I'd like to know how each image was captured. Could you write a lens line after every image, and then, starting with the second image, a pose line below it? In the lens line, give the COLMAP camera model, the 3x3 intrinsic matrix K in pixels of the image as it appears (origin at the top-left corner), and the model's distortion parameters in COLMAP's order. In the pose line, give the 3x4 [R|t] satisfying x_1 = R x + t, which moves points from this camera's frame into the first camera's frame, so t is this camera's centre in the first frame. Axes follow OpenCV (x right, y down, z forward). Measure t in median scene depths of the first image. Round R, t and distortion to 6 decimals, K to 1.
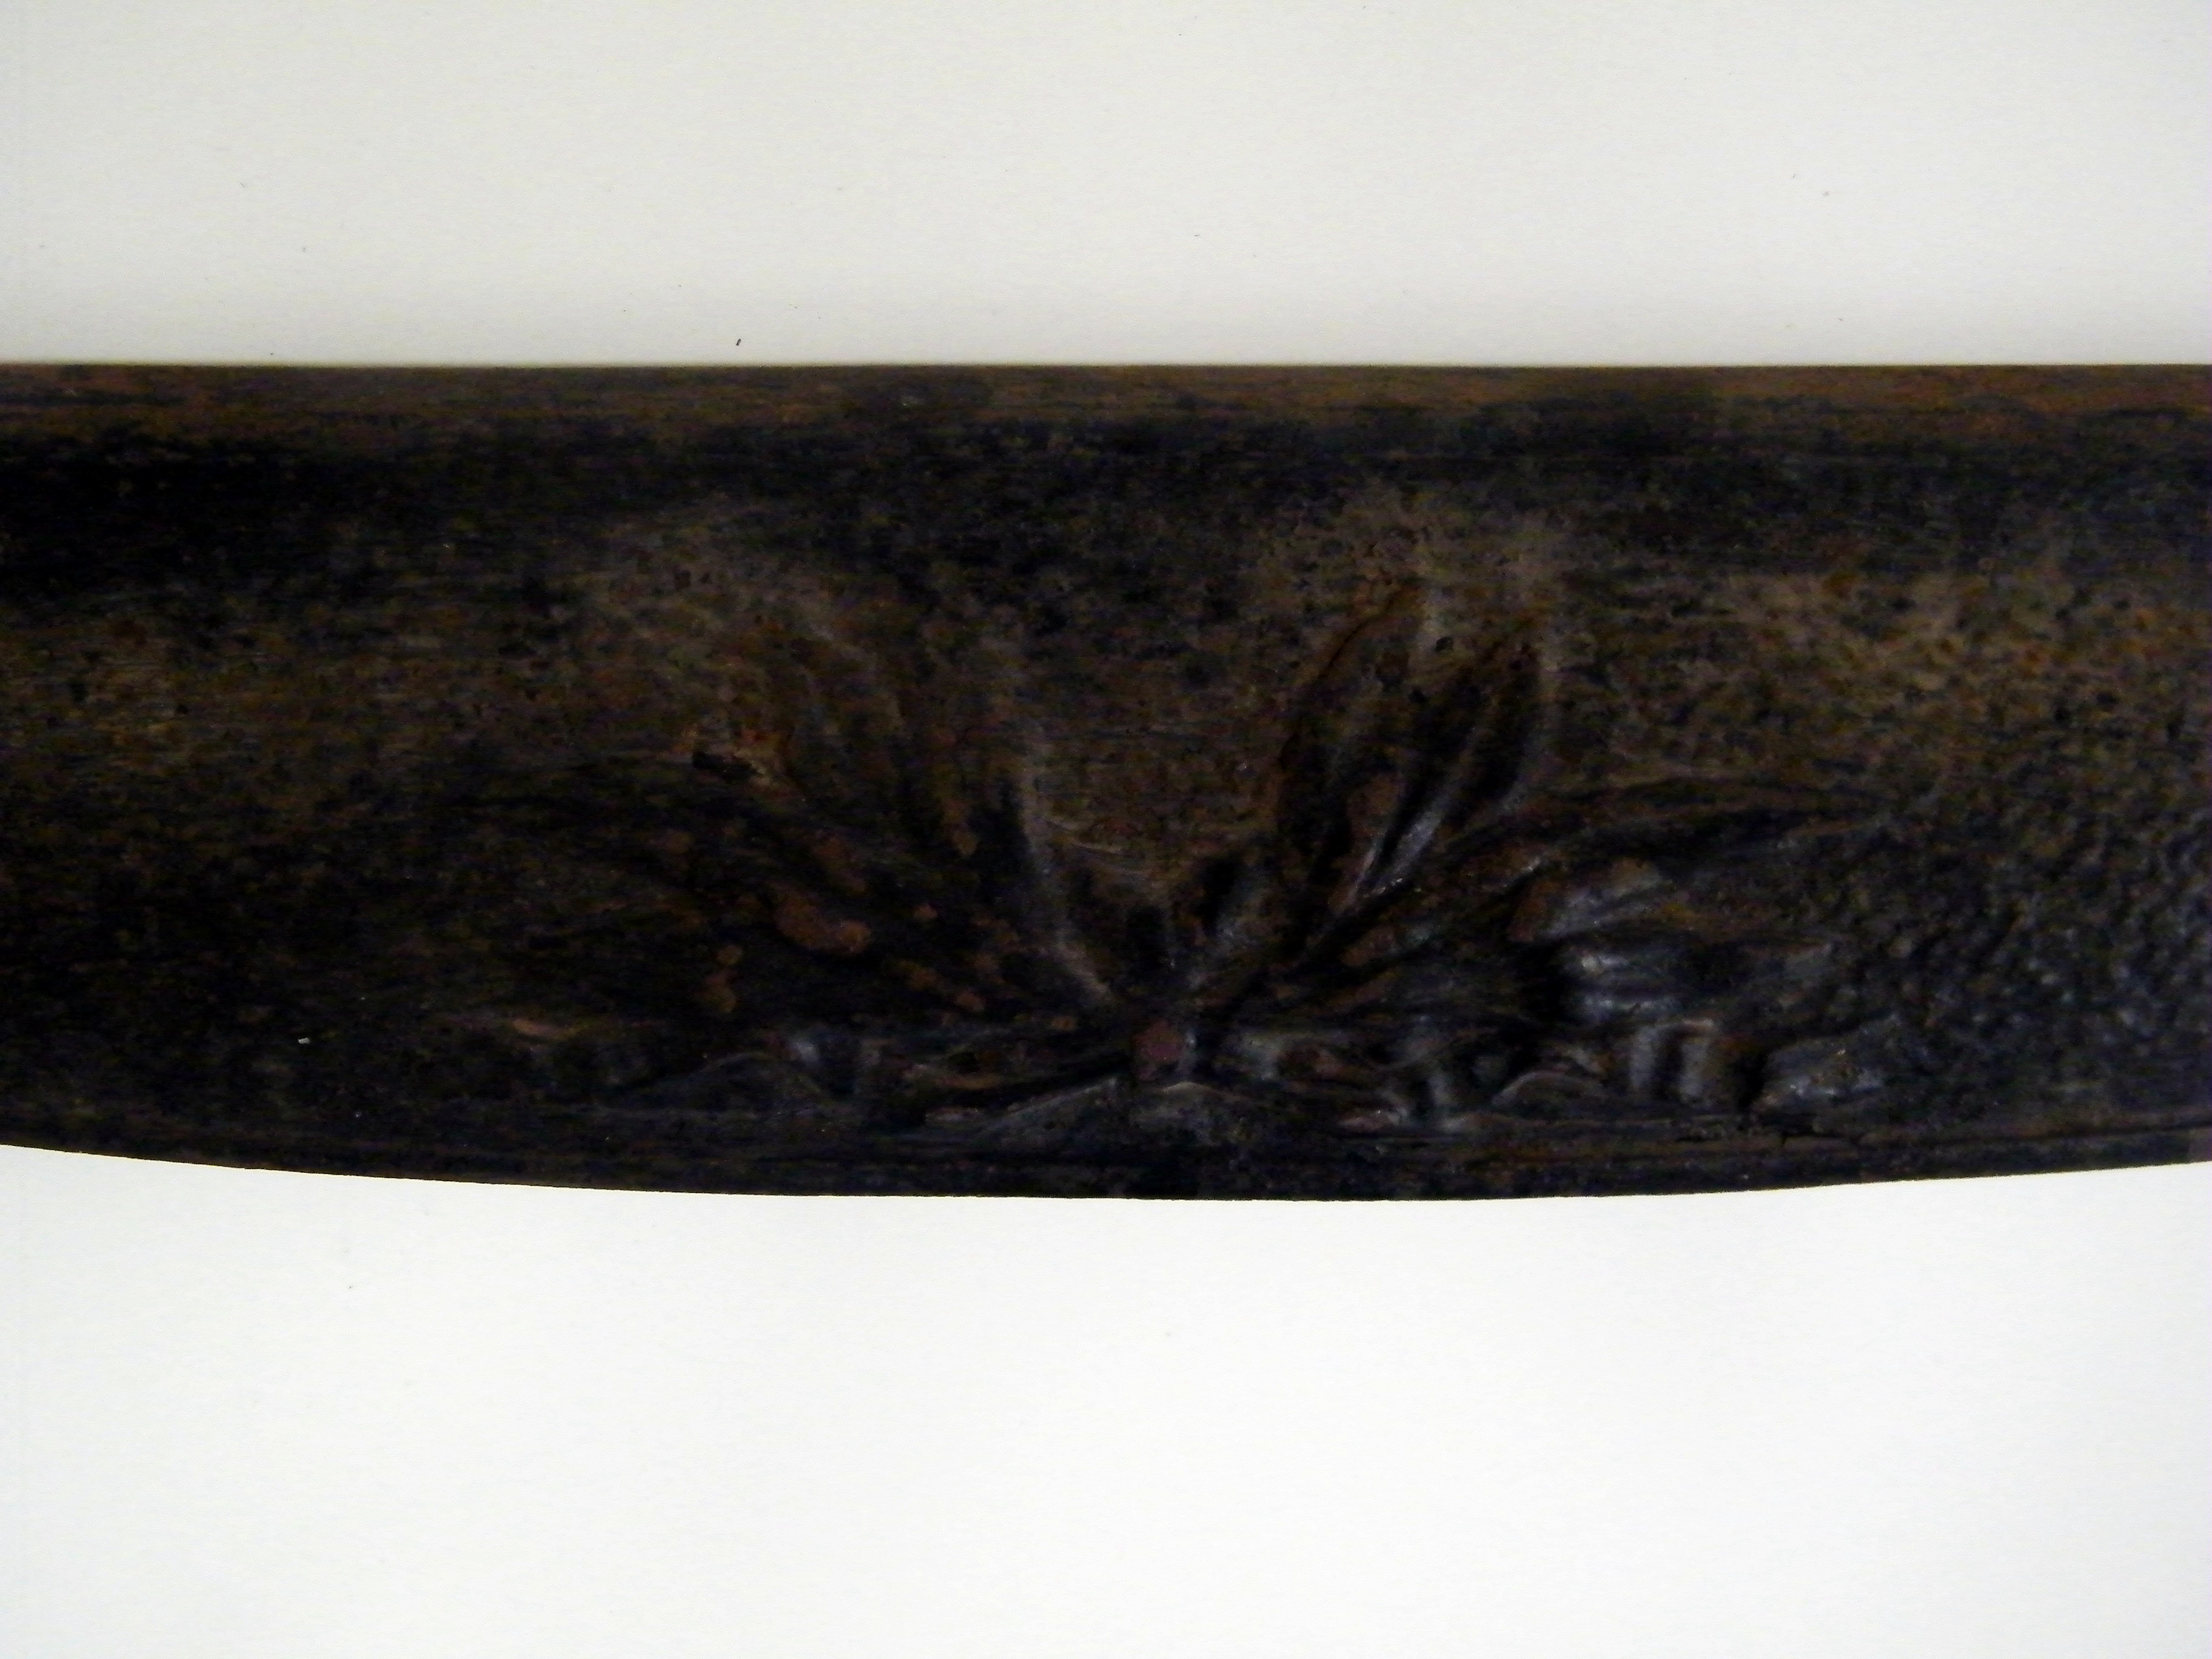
lens RADIAL K [[3417.2, 0, 1113.3], [0, 3417.2, 830.4], [0, 0, 1]] dist [0.086082, 0.000000]
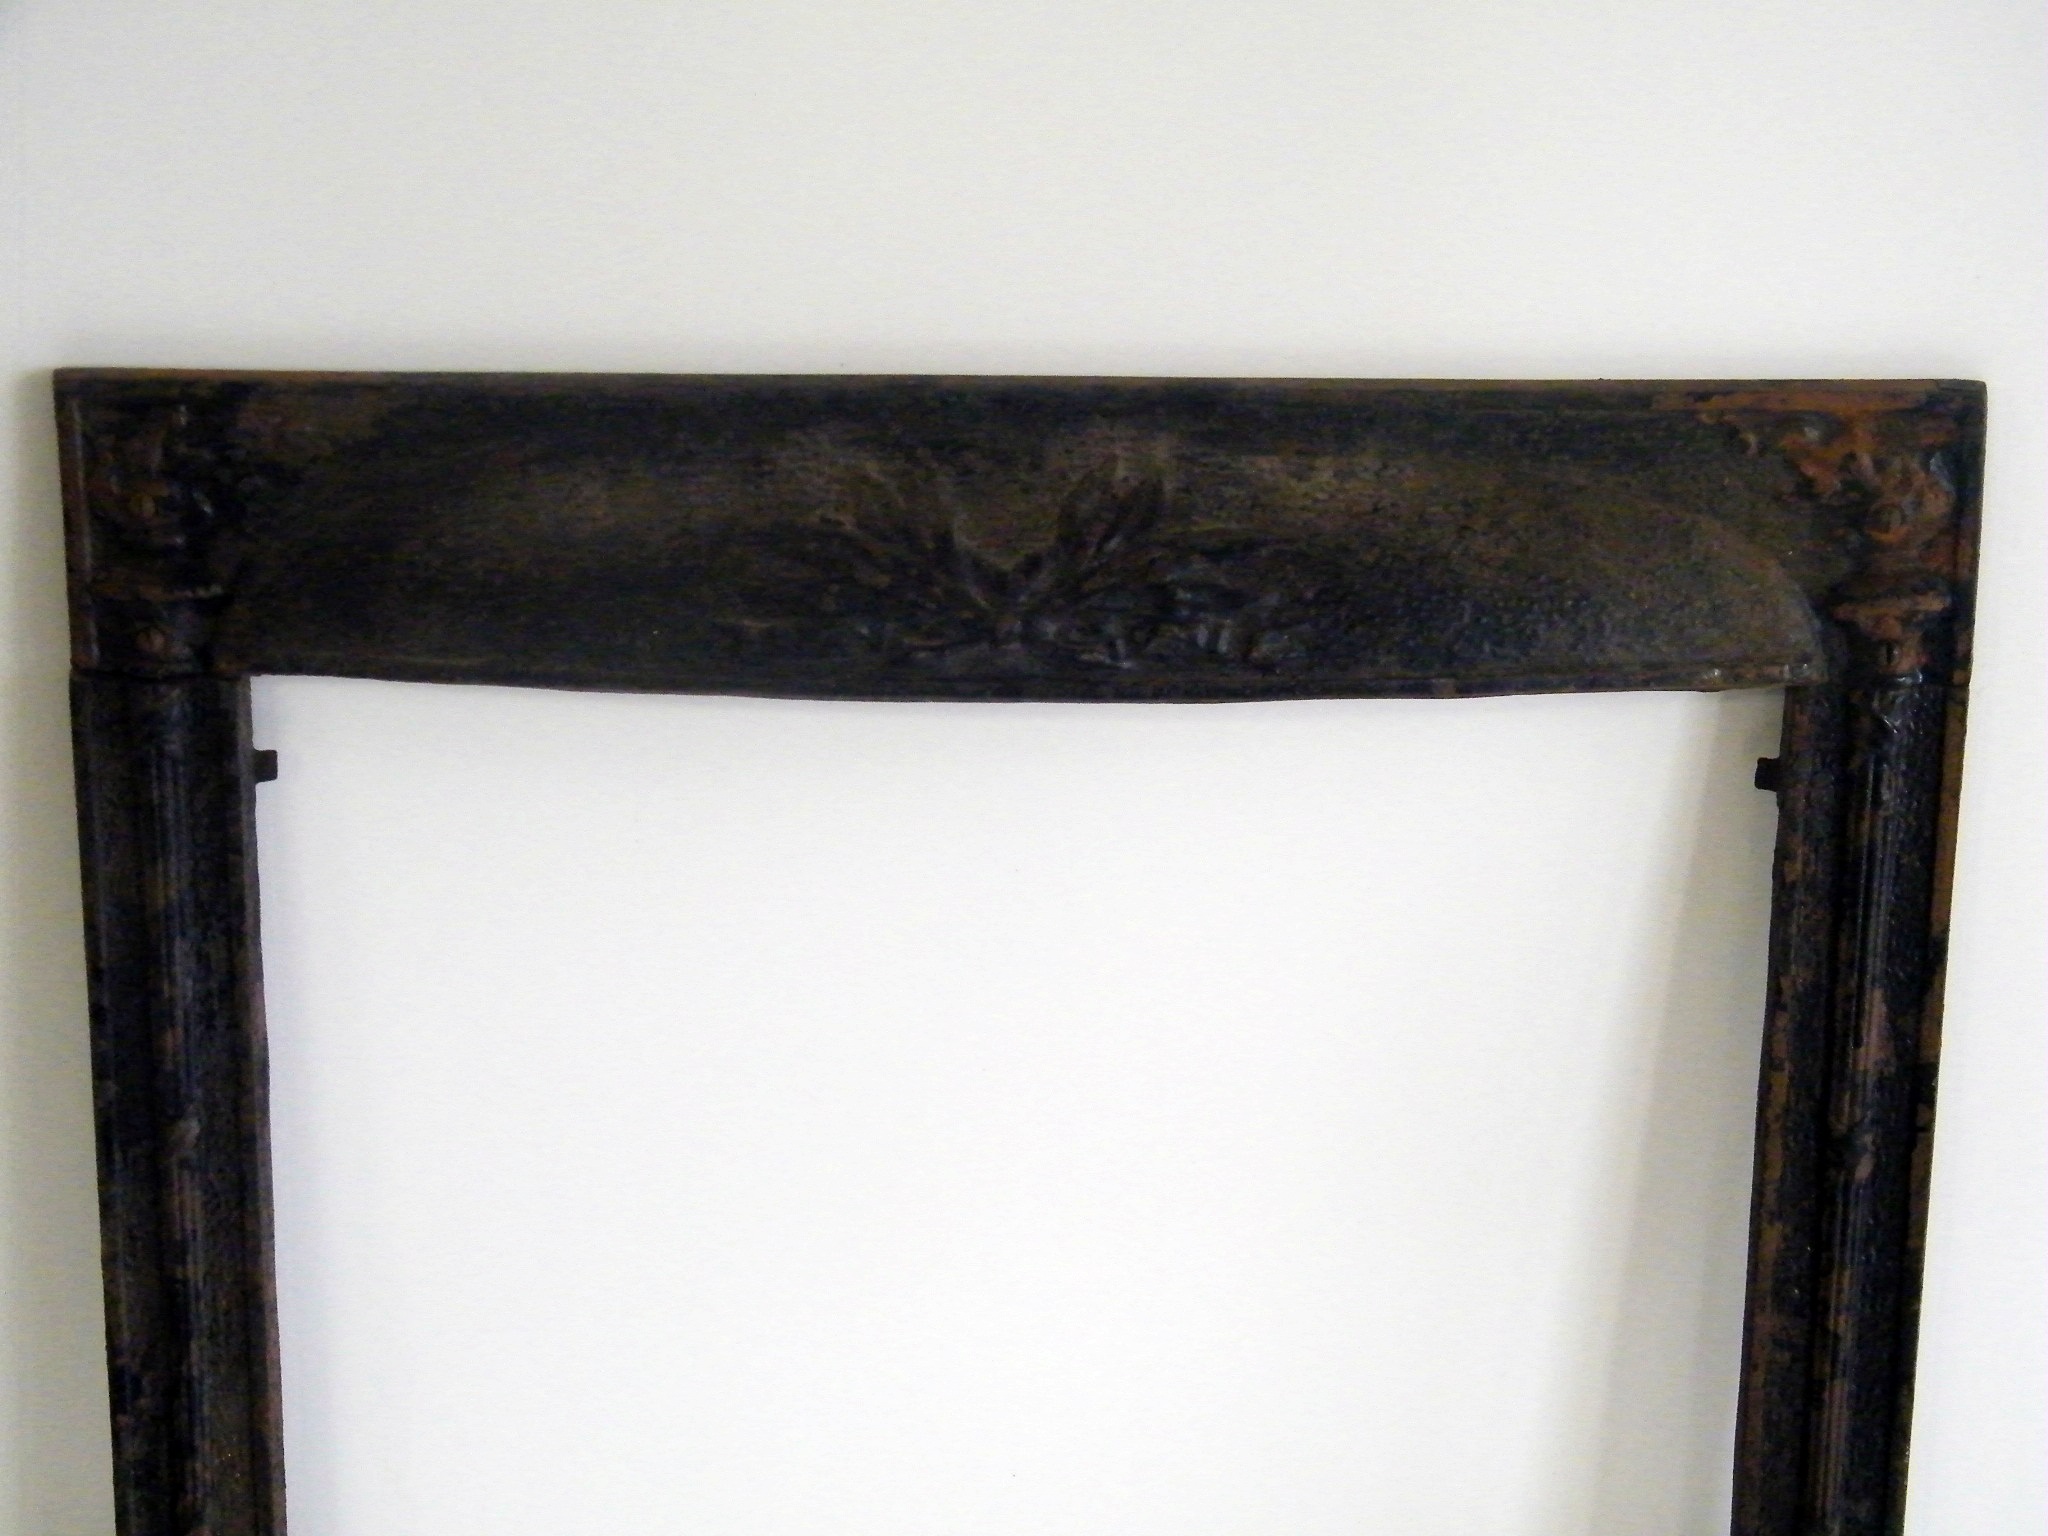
lens RADIAL K [[3634.2, 0, 1033.4], [0, 3634.2, 761.9], [0, 0, 1]] dist [0.119286, 0.000000]
pose [[0.999875, 0.012074, -0.010251, 0.059513], [-0.014189, 0.970411, -0.241043, 0.774966], [0.007037, 0.241158, 0.970460, -1.492533]]
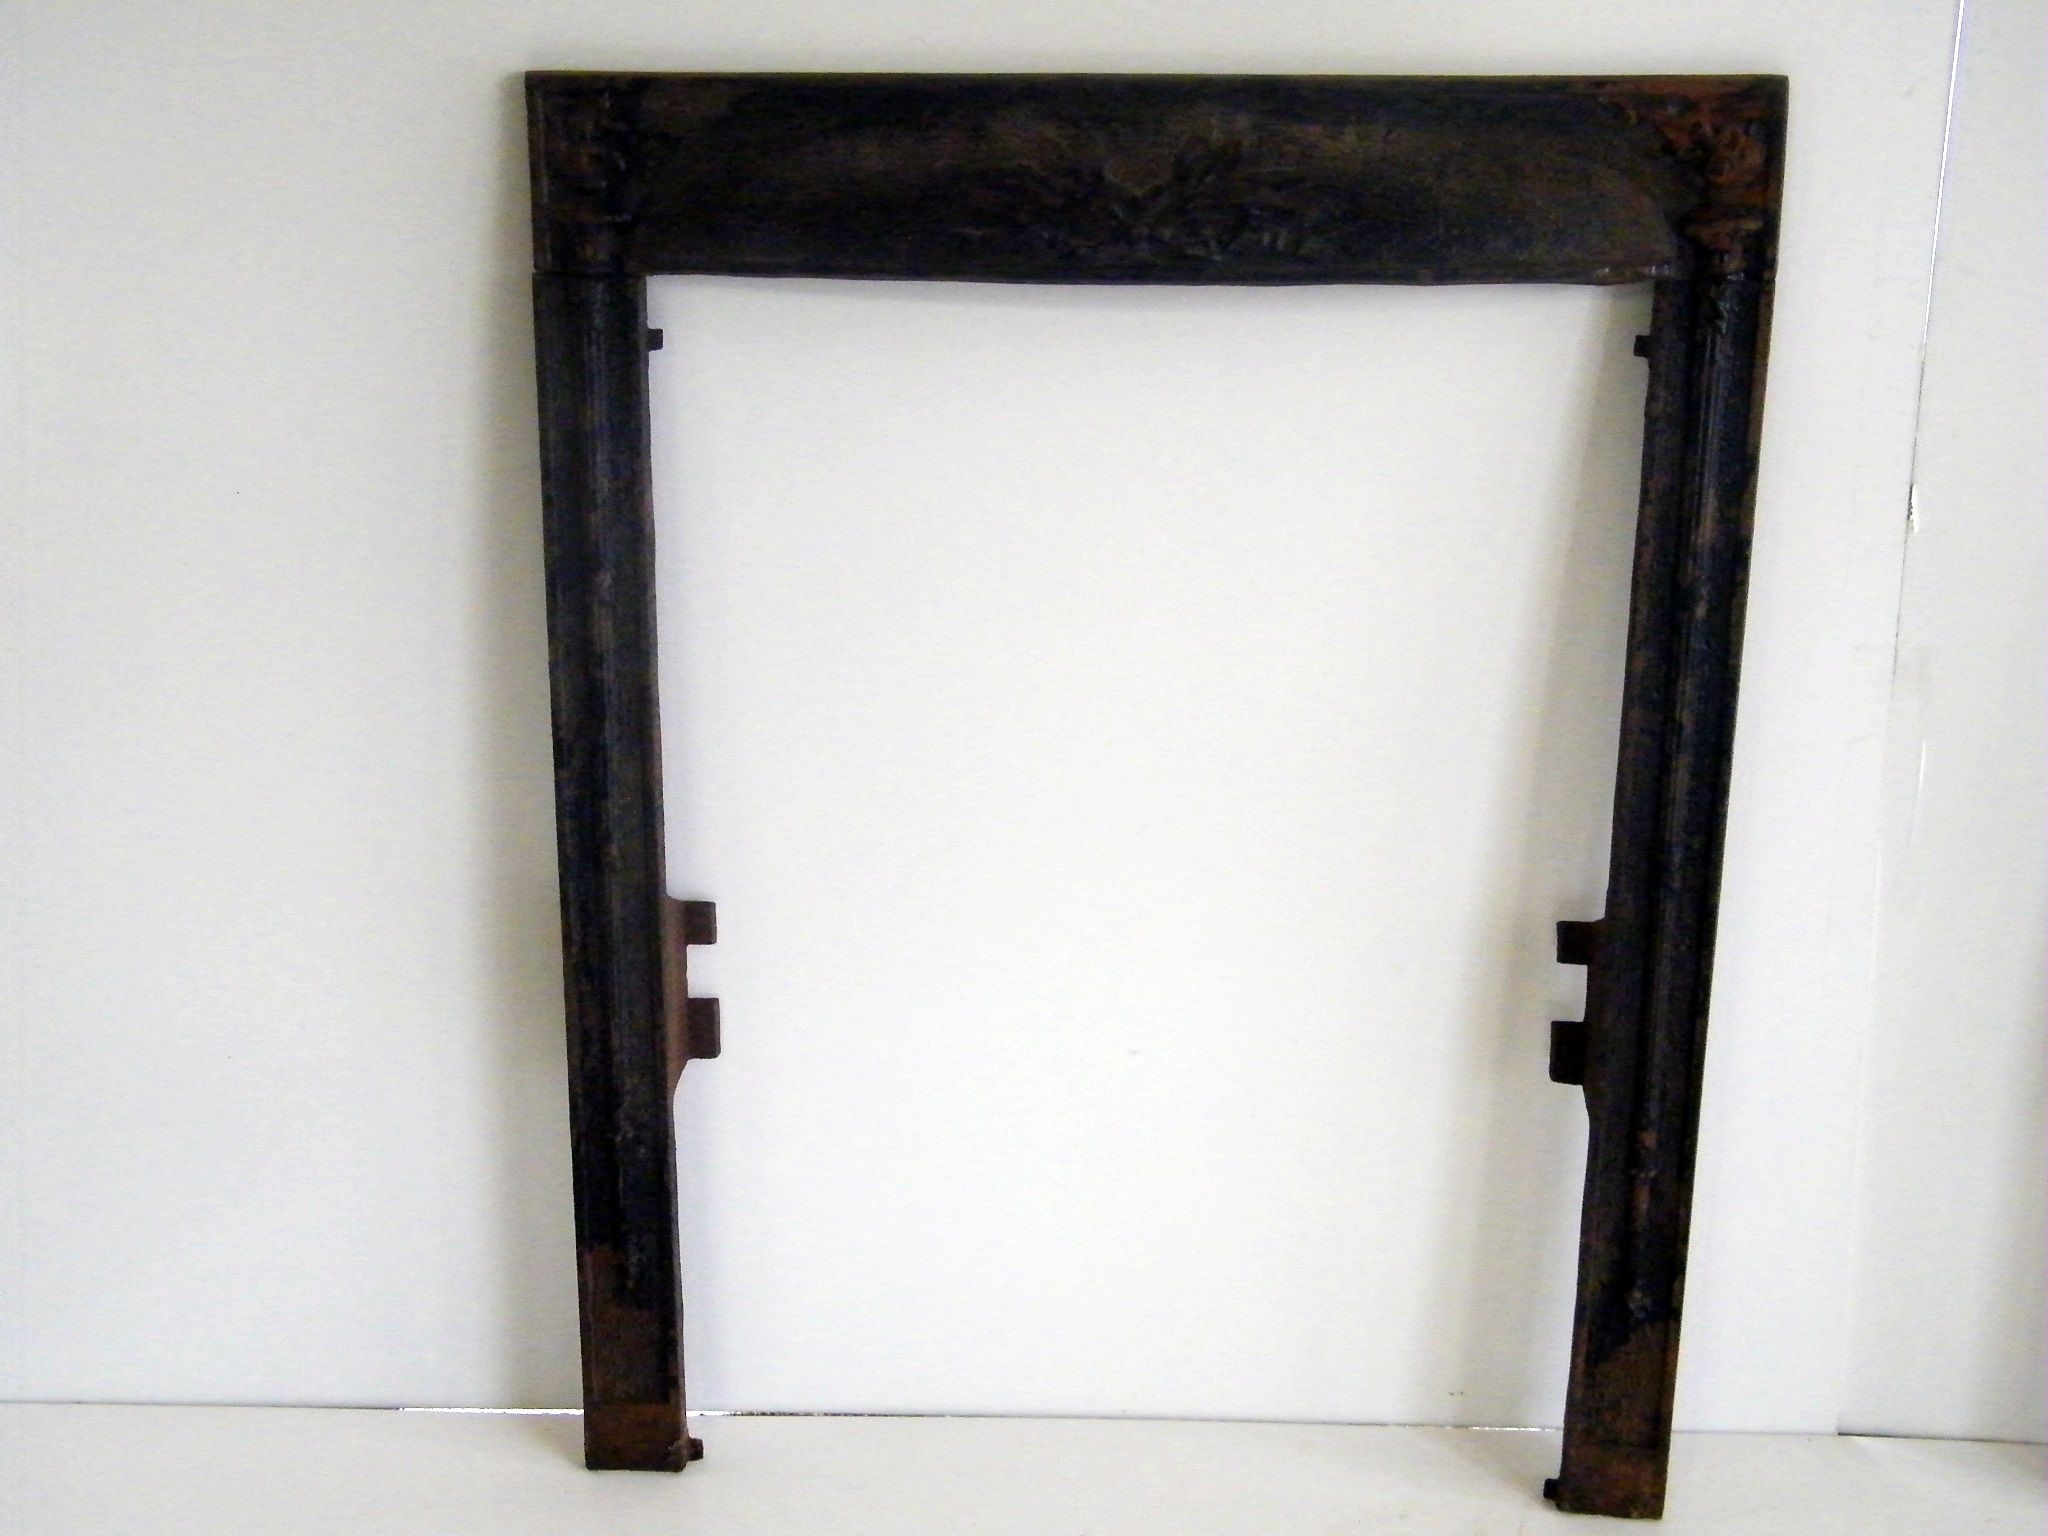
lens RADIAL K [[2876.6, 0, 1027.1], [0, 2876.6, 771.4], [0, 0, 1]] dist [0.031297, 0.000000]
pose [[0.997879, 0.024981, -0.060108, 0.094747], [-0.036946, 0.977632, -0.207053, 1.284234], [0.053591, 0.208835, 0.976481, -1.950204]]
